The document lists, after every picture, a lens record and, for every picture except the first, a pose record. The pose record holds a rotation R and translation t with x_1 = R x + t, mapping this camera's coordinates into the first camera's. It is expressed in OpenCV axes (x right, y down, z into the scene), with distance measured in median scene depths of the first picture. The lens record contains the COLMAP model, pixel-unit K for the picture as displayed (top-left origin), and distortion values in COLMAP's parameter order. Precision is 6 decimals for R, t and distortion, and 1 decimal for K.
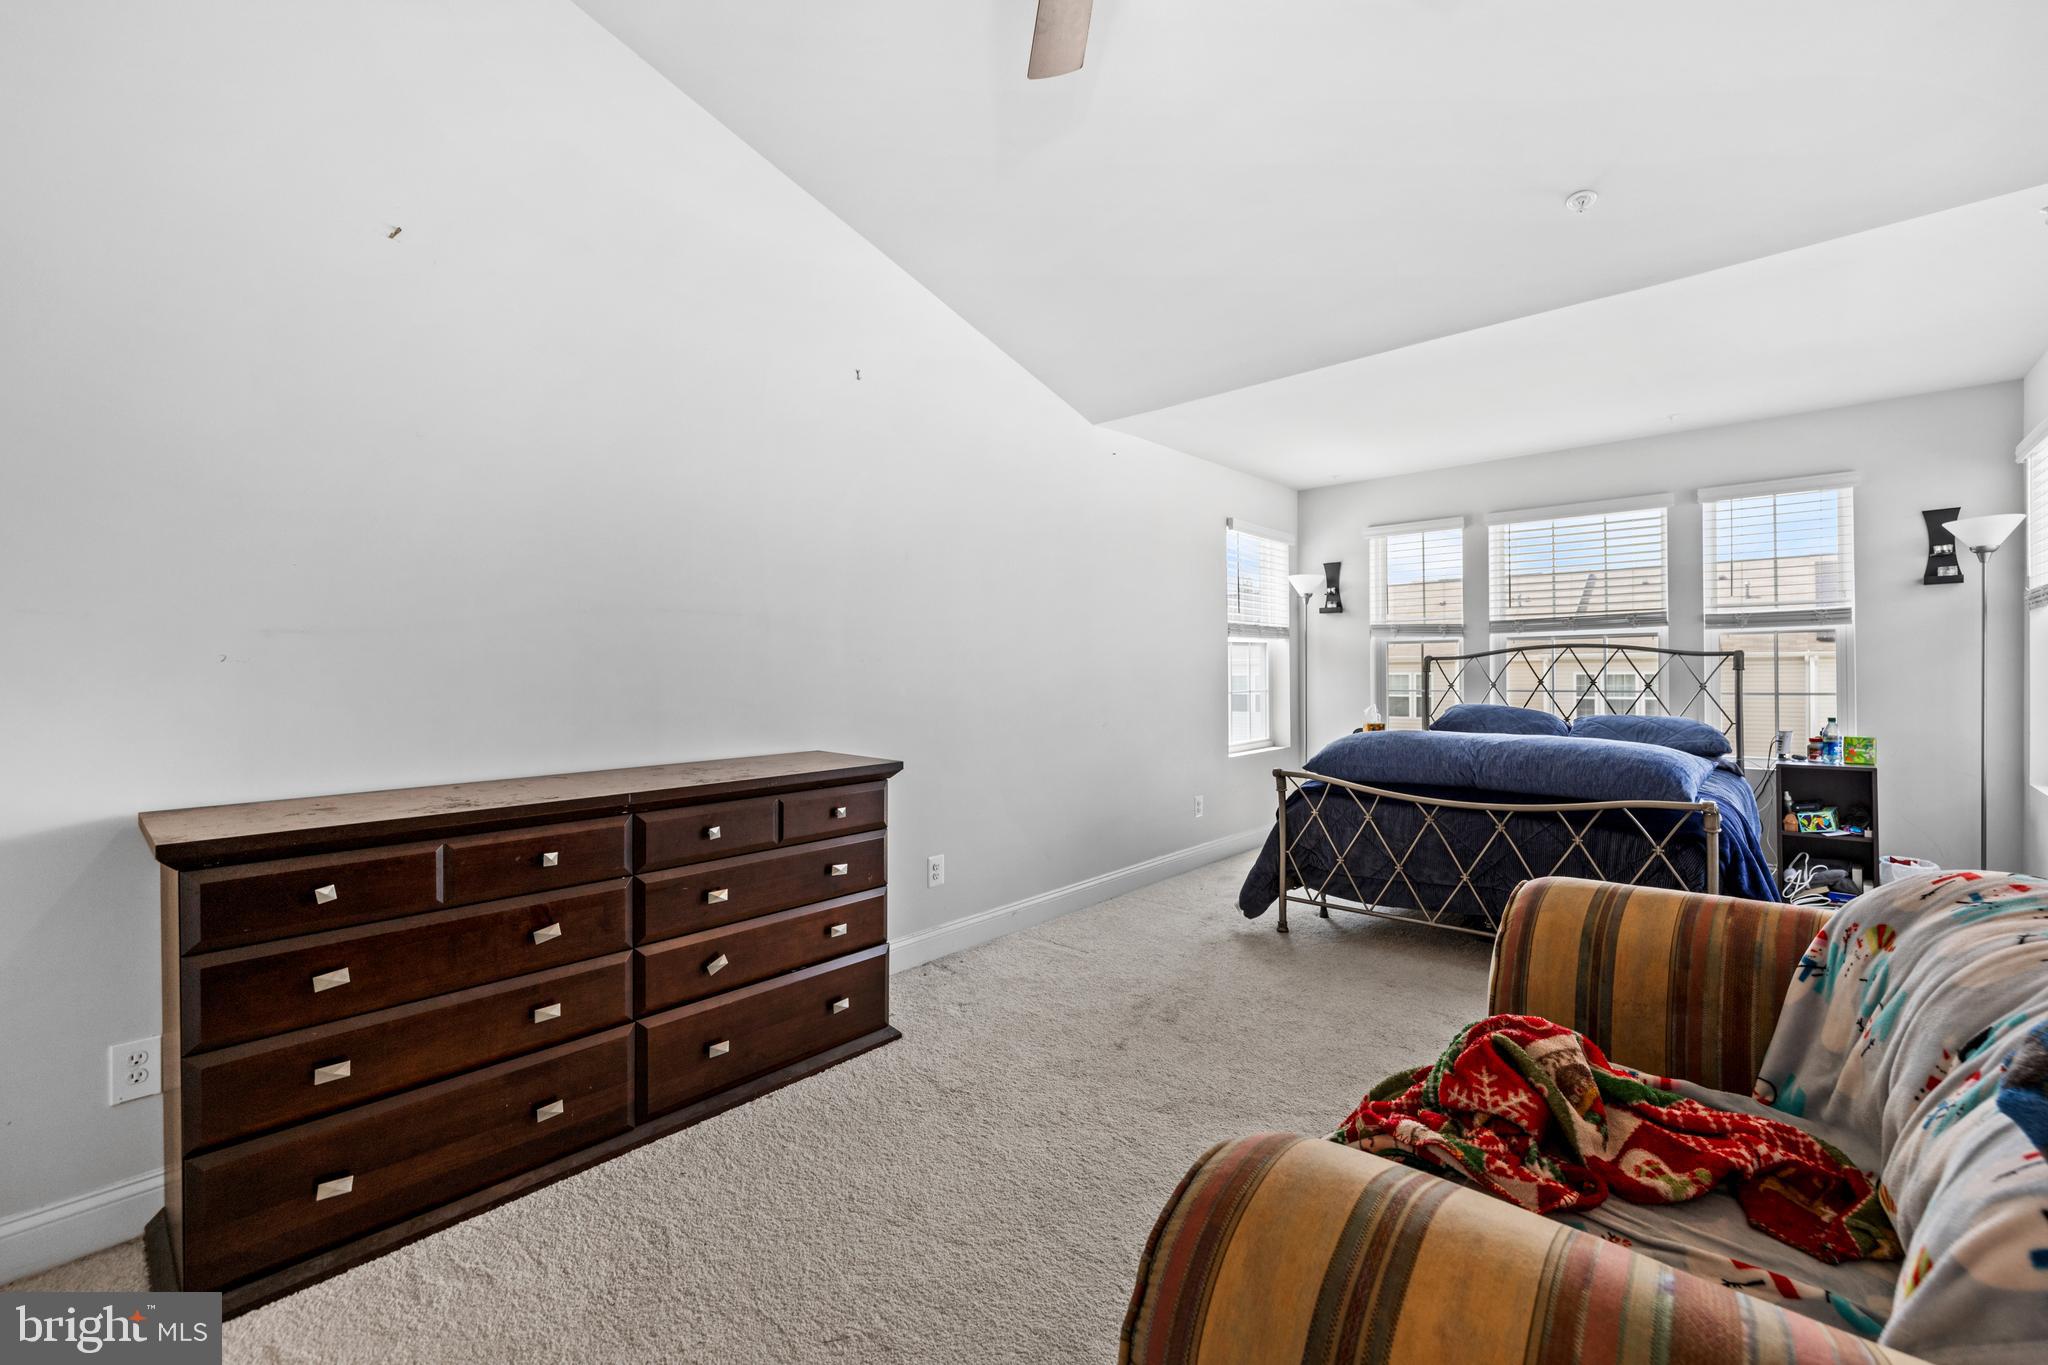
lens RADIAL K [[858.8, 0, 1014.5], [0, 858.8, 672.7], [0, 0, 1]] dist [0.000137, 0.000696]
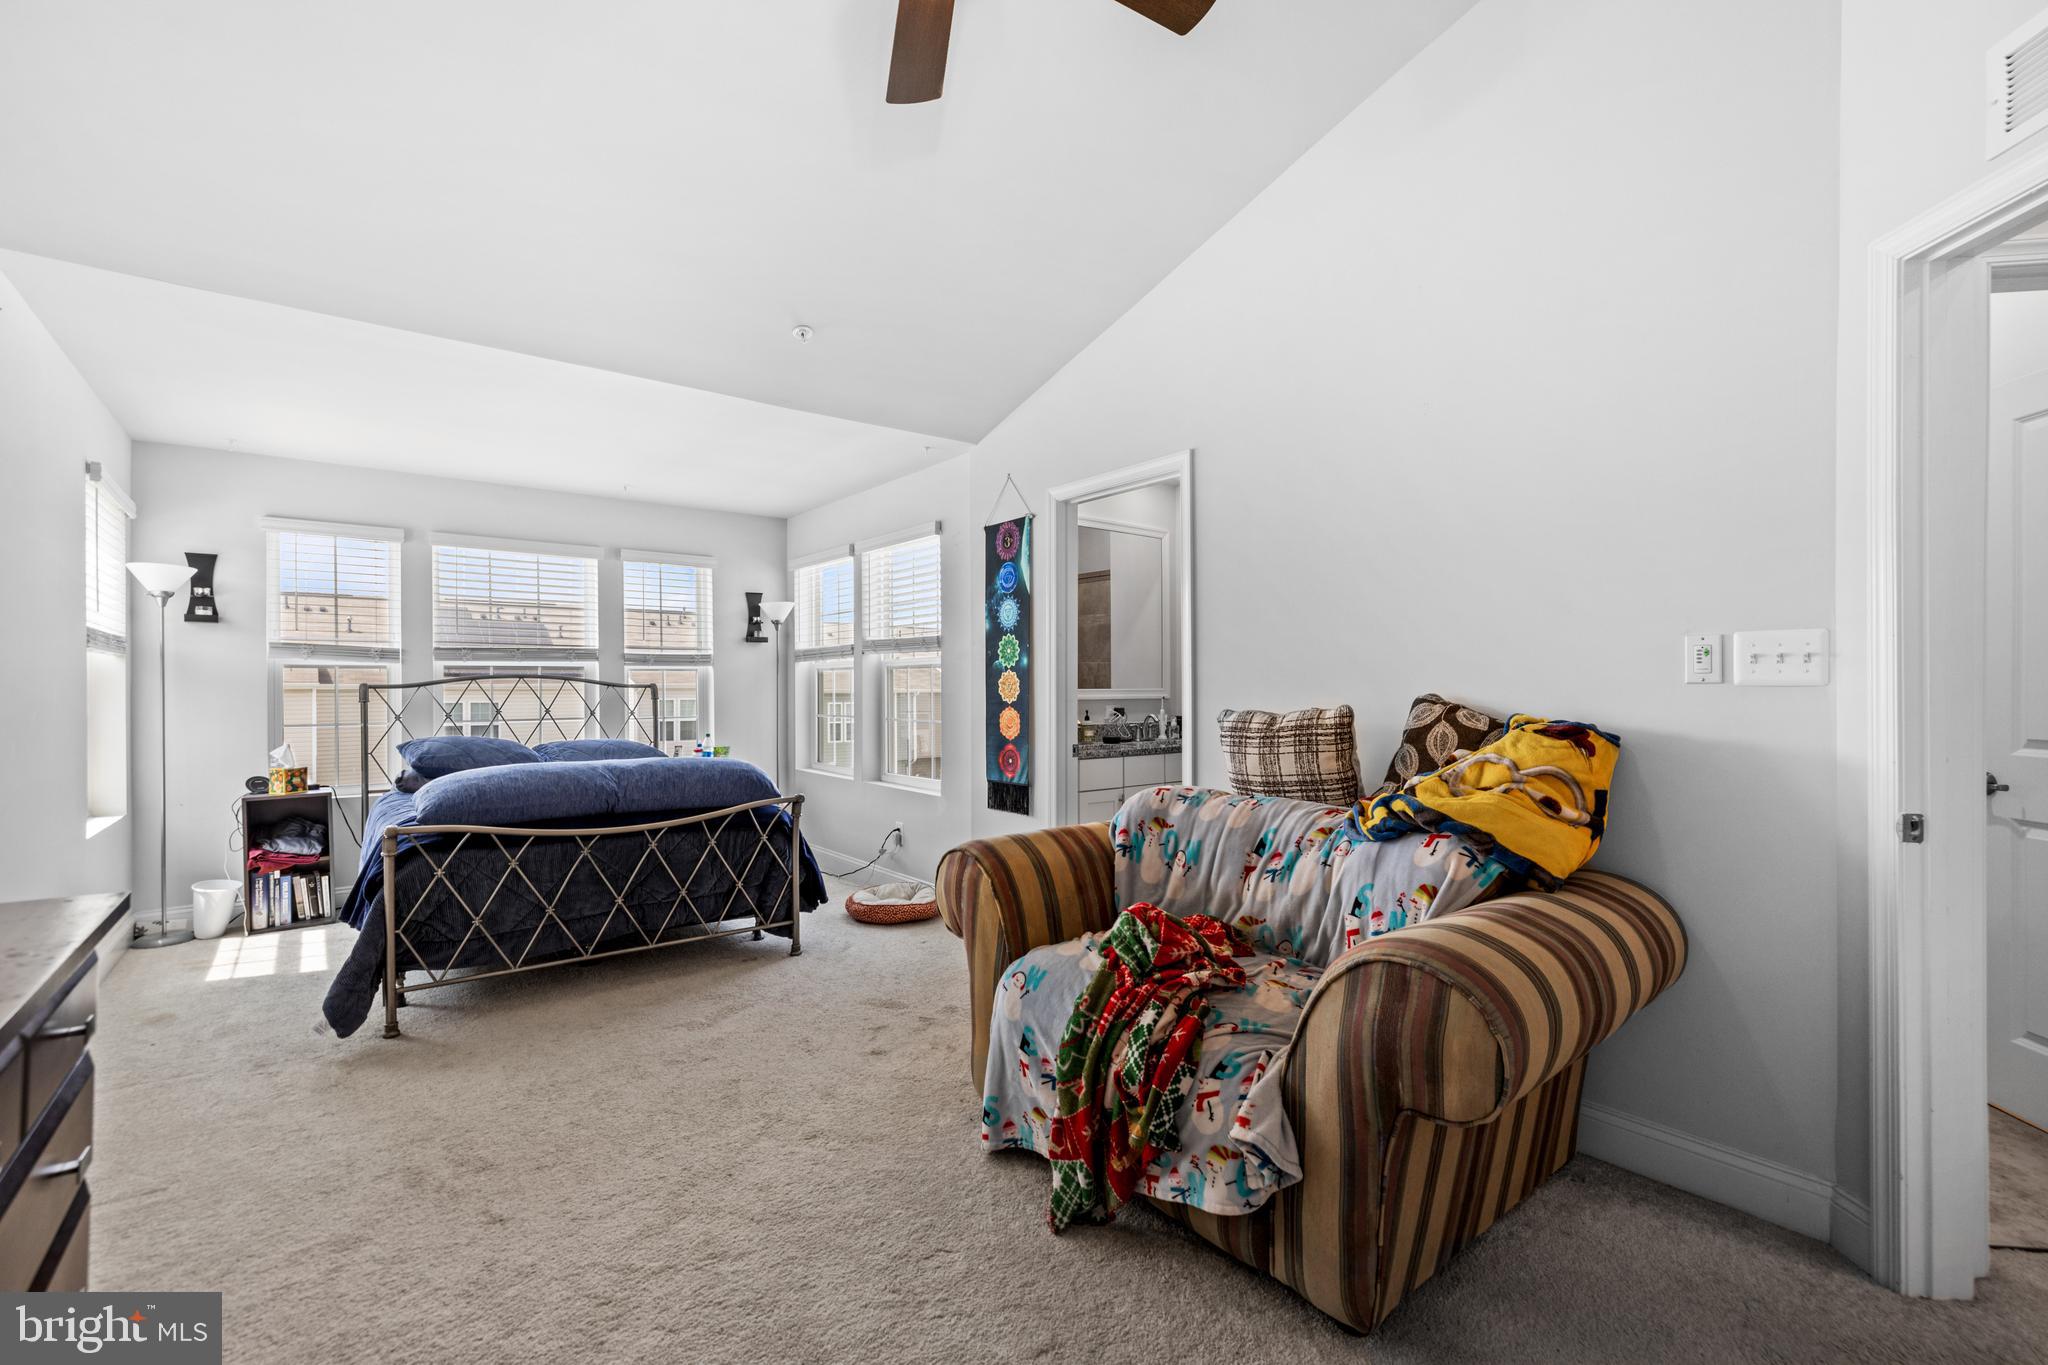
lens RADIAL K [[858.8, 0, 1017.4], [0, 858.8, 684.7], [0, 0, 1]] dist [0.000137, 0.000696]
pose [[0.185032, 0.016037, 0.982602, -0.308258], [0.006835, 0.999822, -0.017605, 0.001362], [-0.982709, 0.009974, 0.184889, 0.262446]]
